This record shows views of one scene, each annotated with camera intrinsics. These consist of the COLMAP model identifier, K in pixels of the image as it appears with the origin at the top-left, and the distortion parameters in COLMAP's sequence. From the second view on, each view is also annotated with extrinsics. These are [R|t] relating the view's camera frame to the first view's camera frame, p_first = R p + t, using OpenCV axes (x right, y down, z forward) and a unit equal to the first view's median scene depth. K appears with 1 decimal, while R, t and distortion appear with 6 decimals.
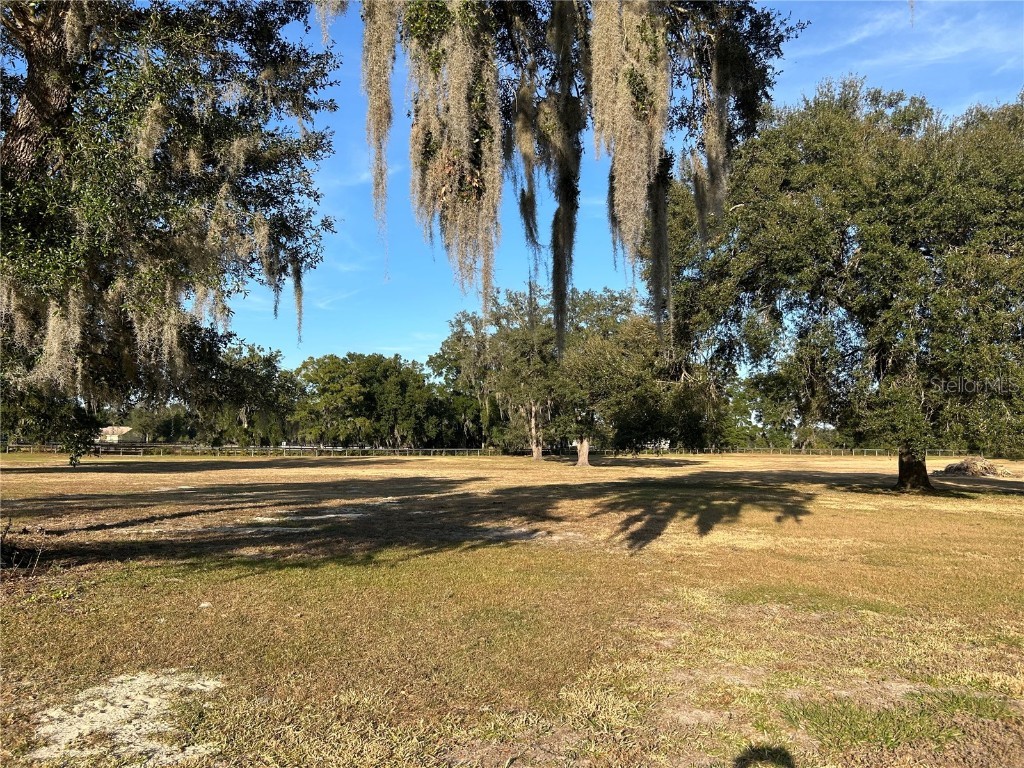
lens RADIAL K [[771.5, 0, 516.6], [0, 771.5, 379.0], [0, 0, 1]] dist [0.051268, -0.059985]
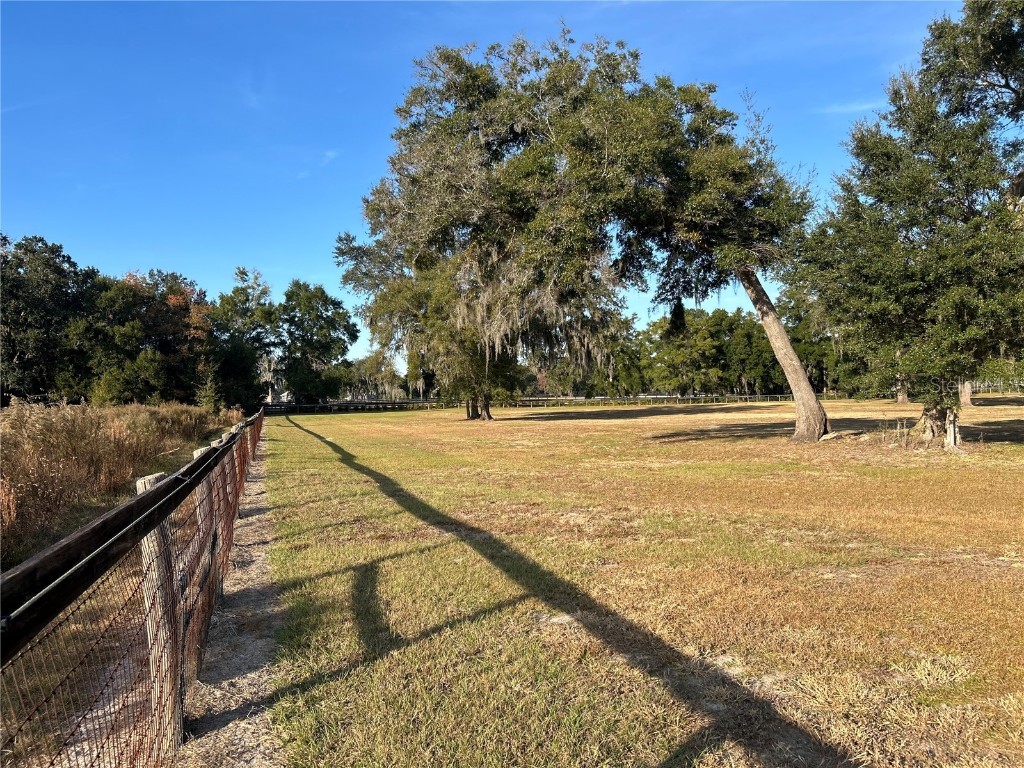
lens RADIAL K [[771.5, 0, 502.4], [0, 771.5, 387.2], [0, 0, 1]] dist [0.051268, -0.059985]
pose [[0.929344, -0.037621, -0.367293, -0.087945], [0.065851, 0.995734, 0.064630, -0.017355], [0.363295, -0.084250, 0.927857, -0.160074]]
